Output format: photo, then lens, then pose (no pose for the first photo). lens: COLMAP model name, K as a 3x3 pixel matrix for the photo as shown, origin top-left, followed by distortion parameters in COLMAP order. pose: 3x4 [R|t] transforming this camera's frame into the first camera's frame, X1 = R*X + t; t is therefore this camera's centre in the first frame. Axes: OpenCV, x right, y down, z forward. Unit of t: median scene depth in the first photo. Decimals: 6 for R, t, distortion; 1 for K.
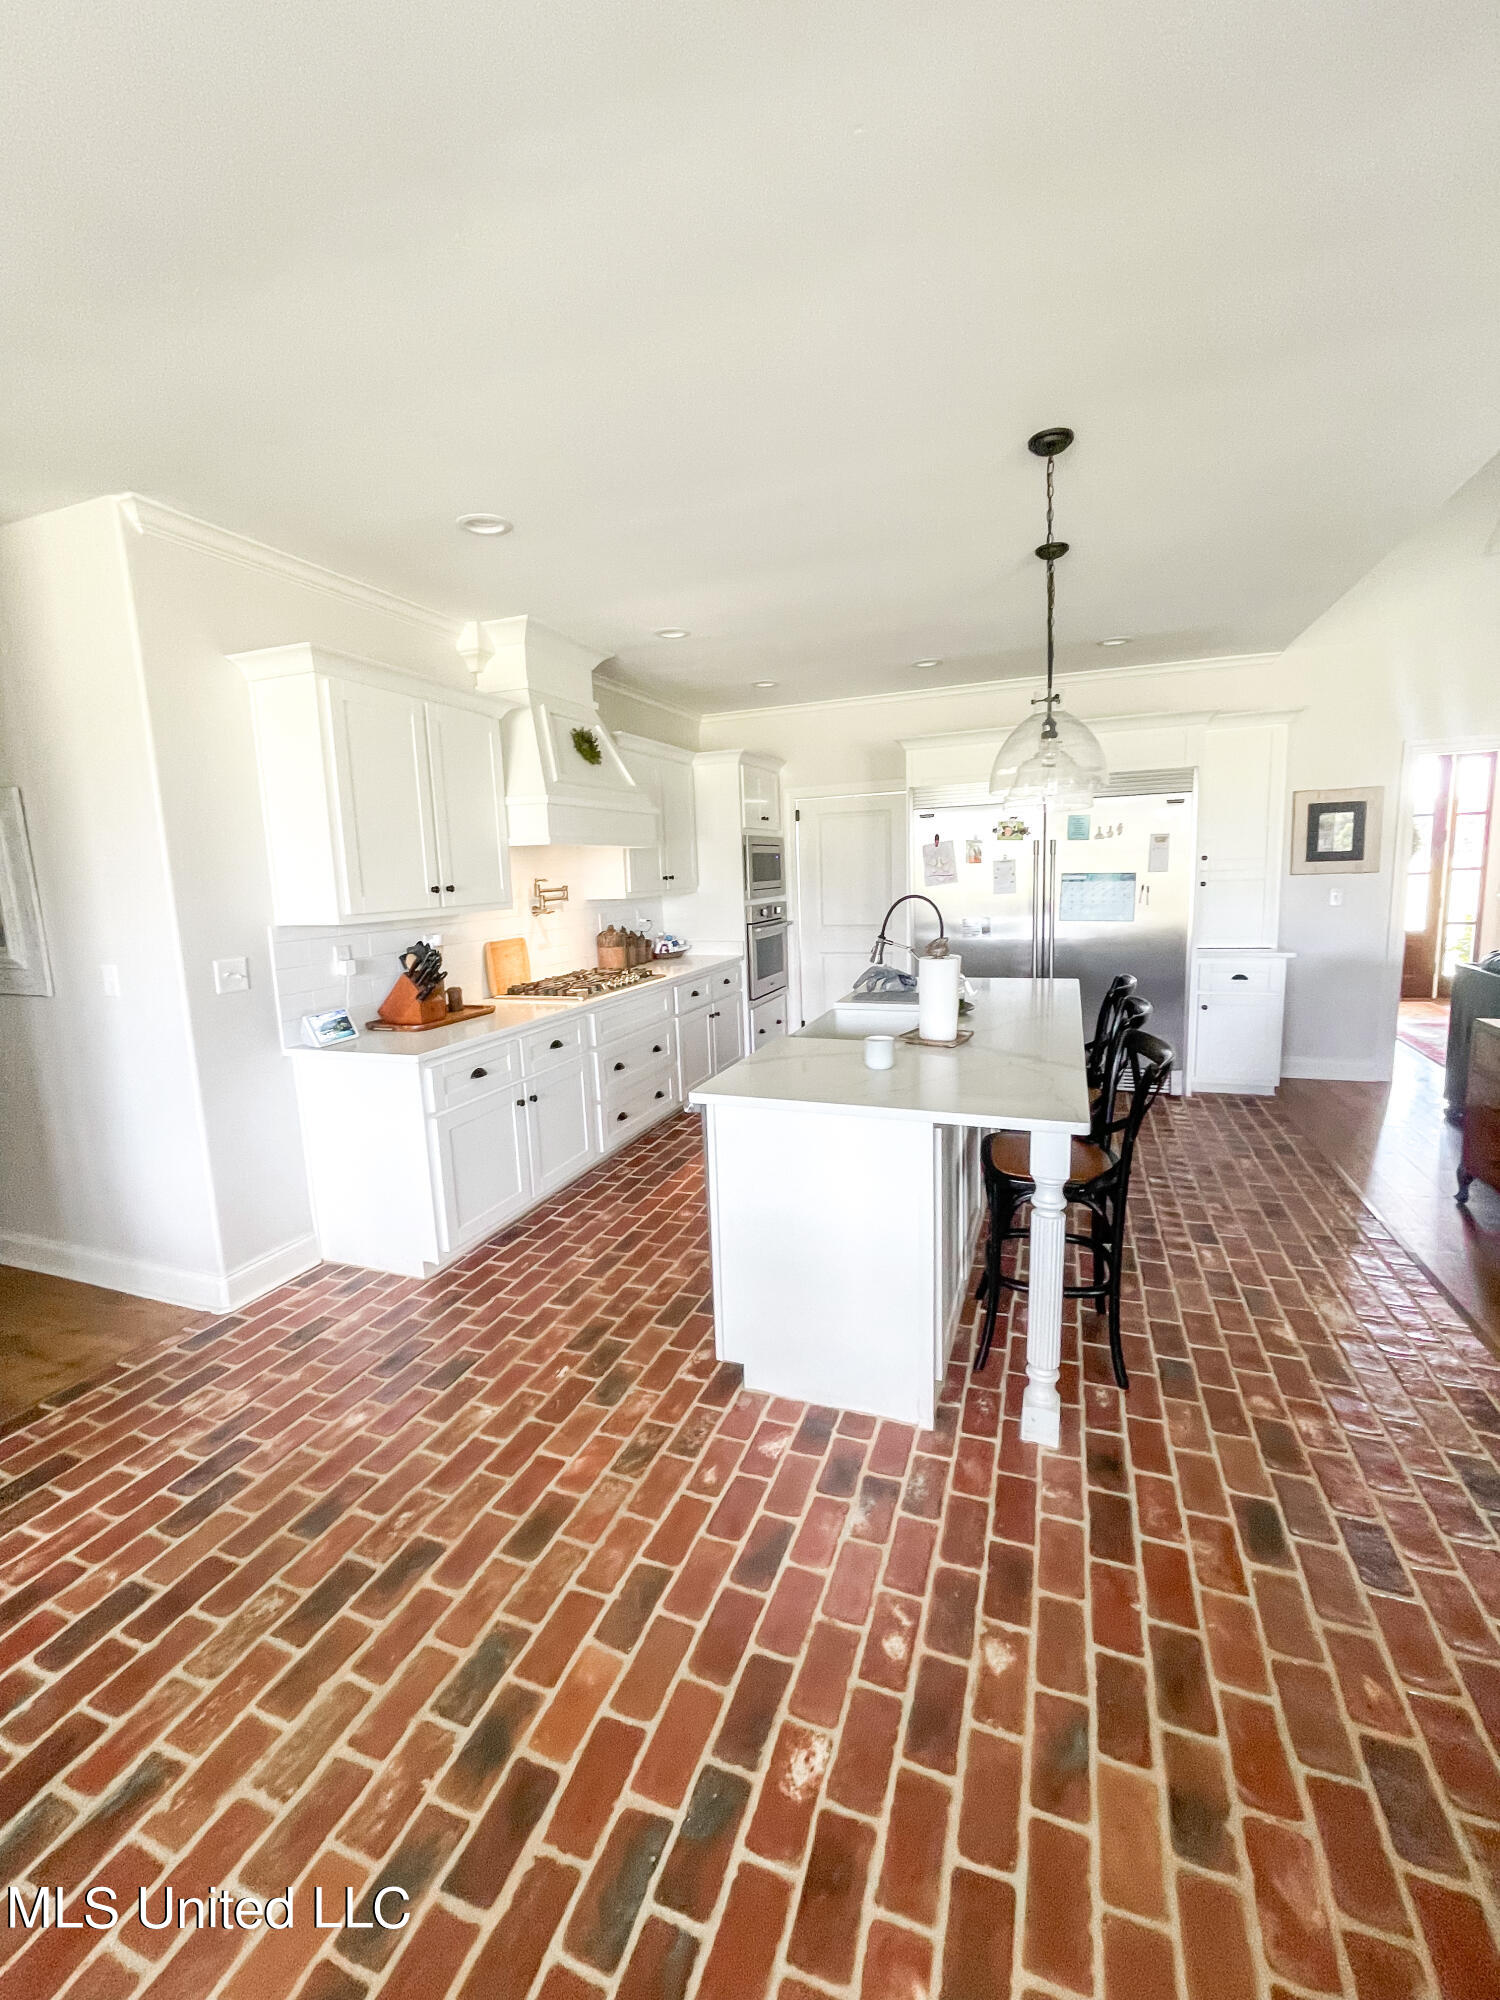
lens RADIAL K [[817.9, 0, 756.1], [0, 817.9, 971.9], [0, 0, 1]] dist [-0.000551, 0.005646]
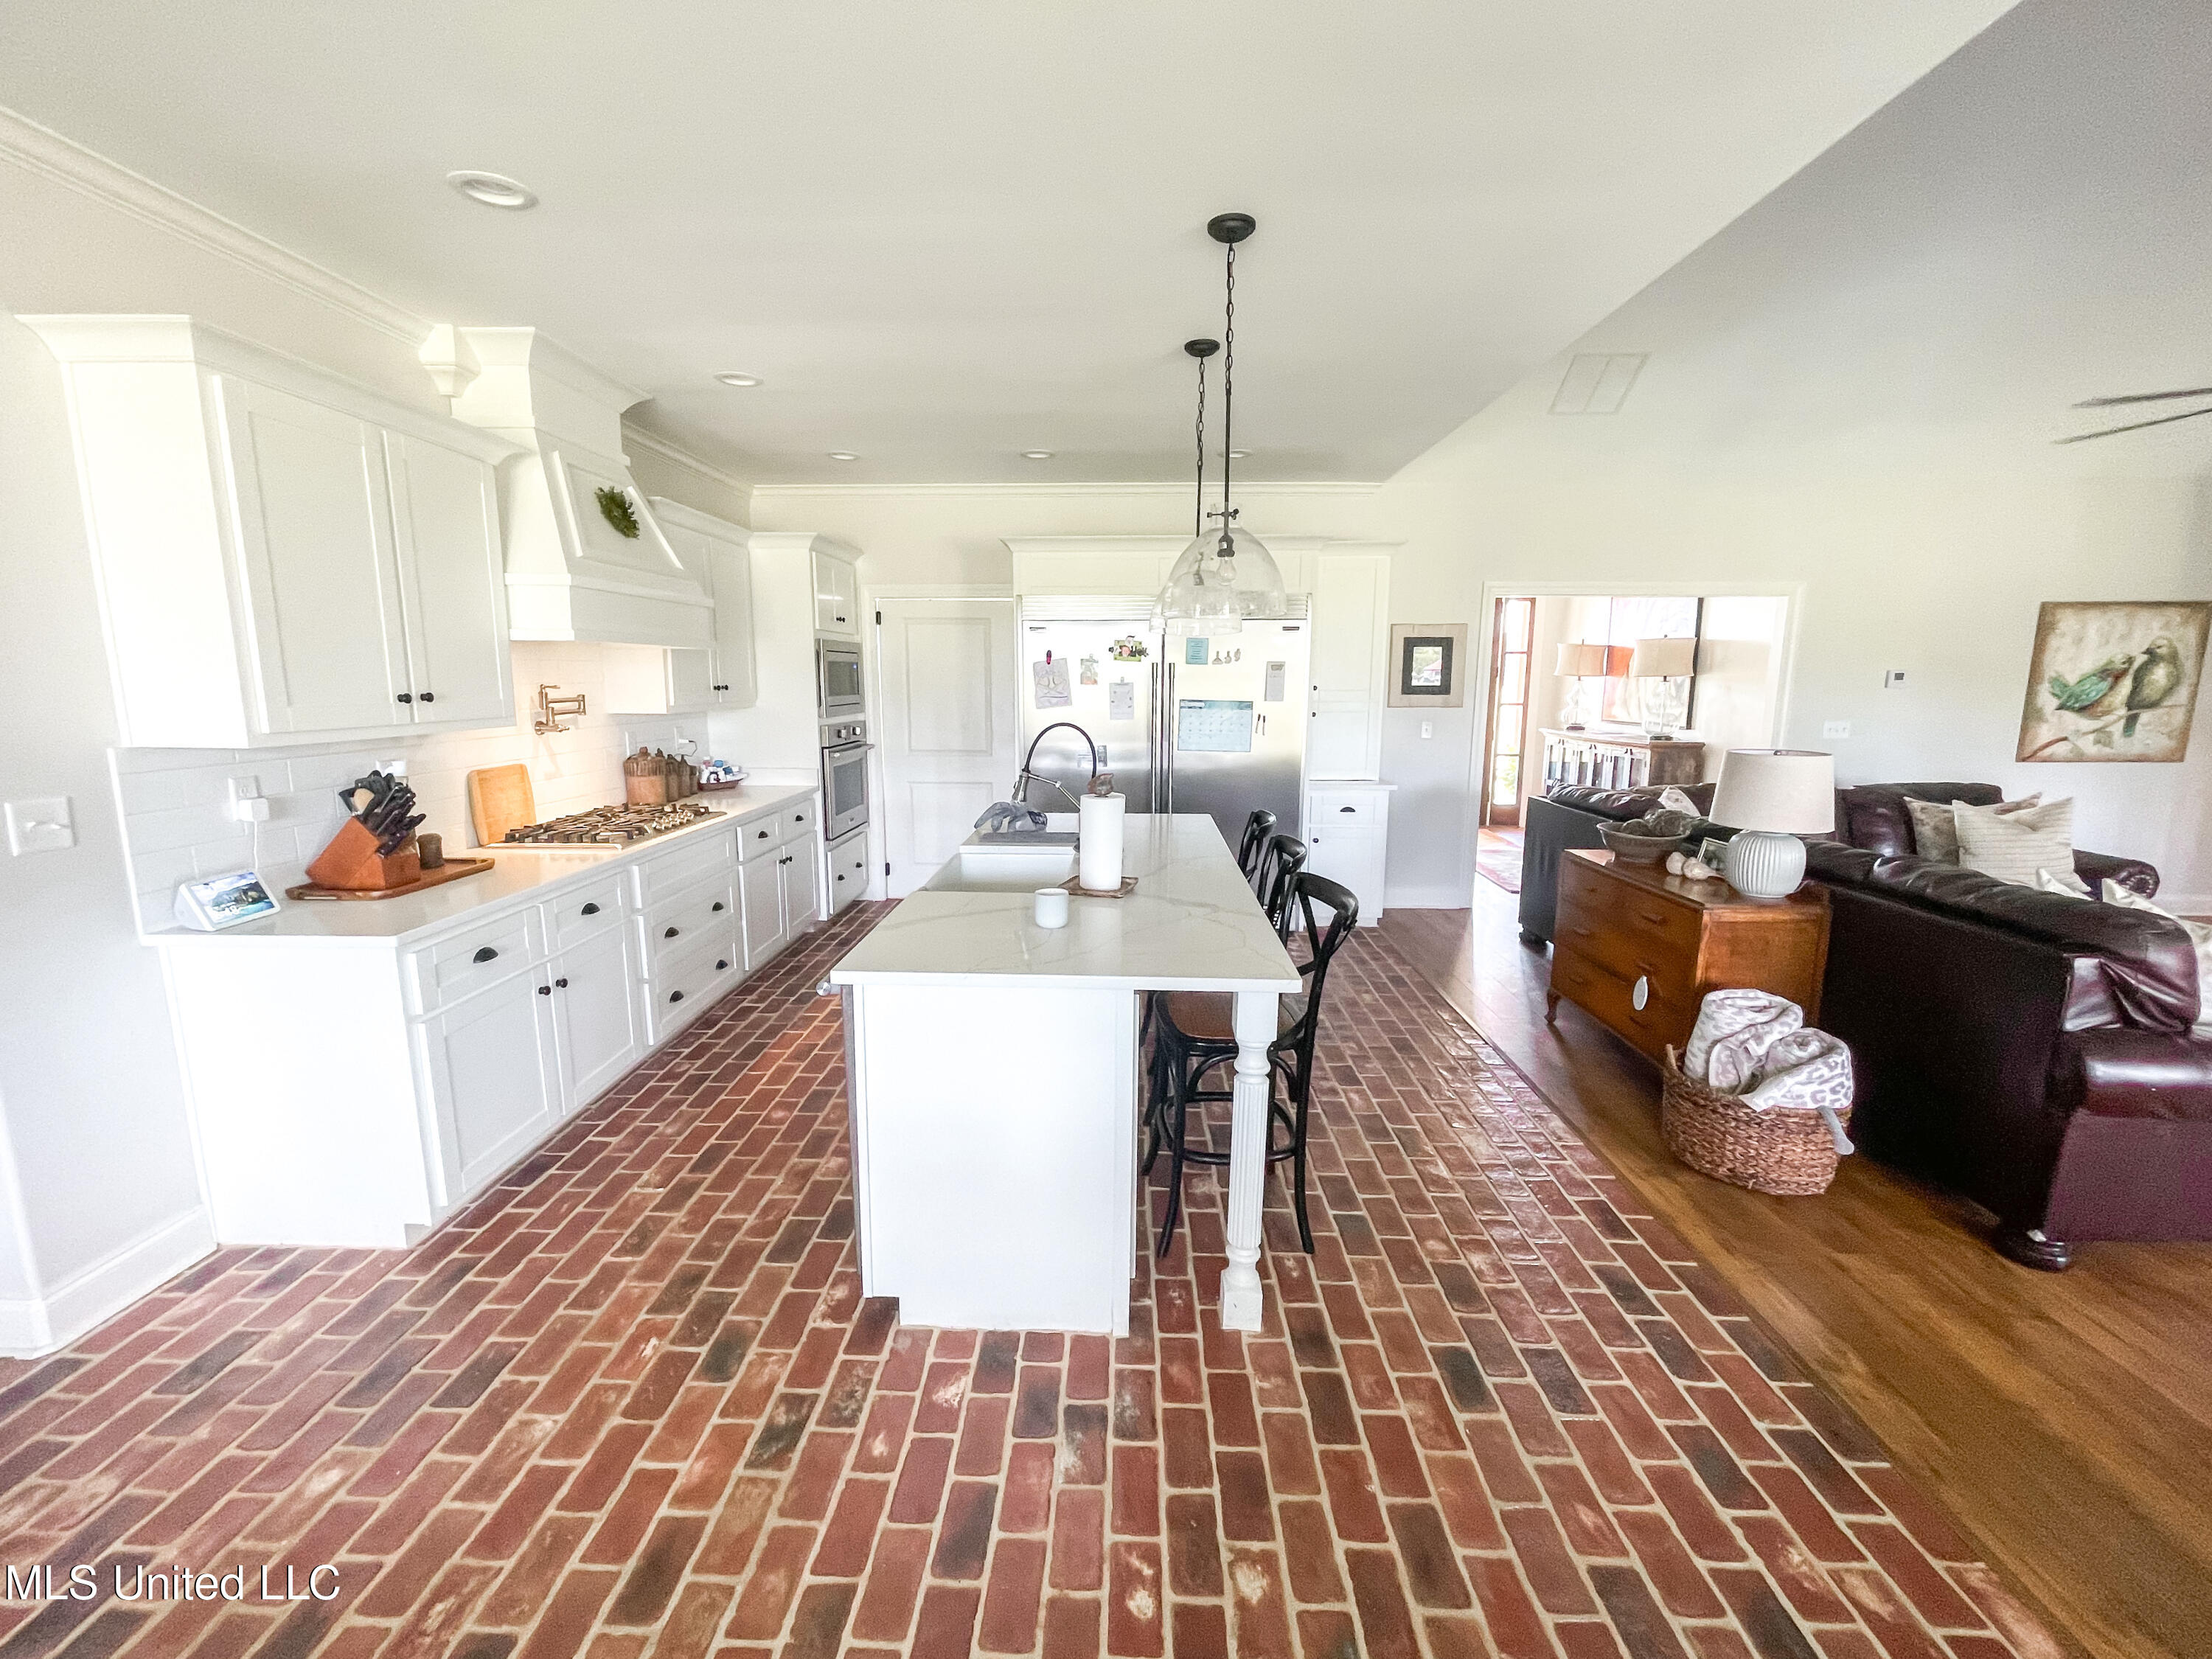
lens RADIAL K [[928.6, 0, 1093.5], [0, 928.6, 813.5], [0, 0, 1]] dist [0.002634, 0.001207]
pose [[0.947865, -0.008637, 0.318556, -0.094365], [0.003420, 0.999851, 0.016932, -0.013930], [-0.318655, -0.014960, 0.947753, 0.050374]]
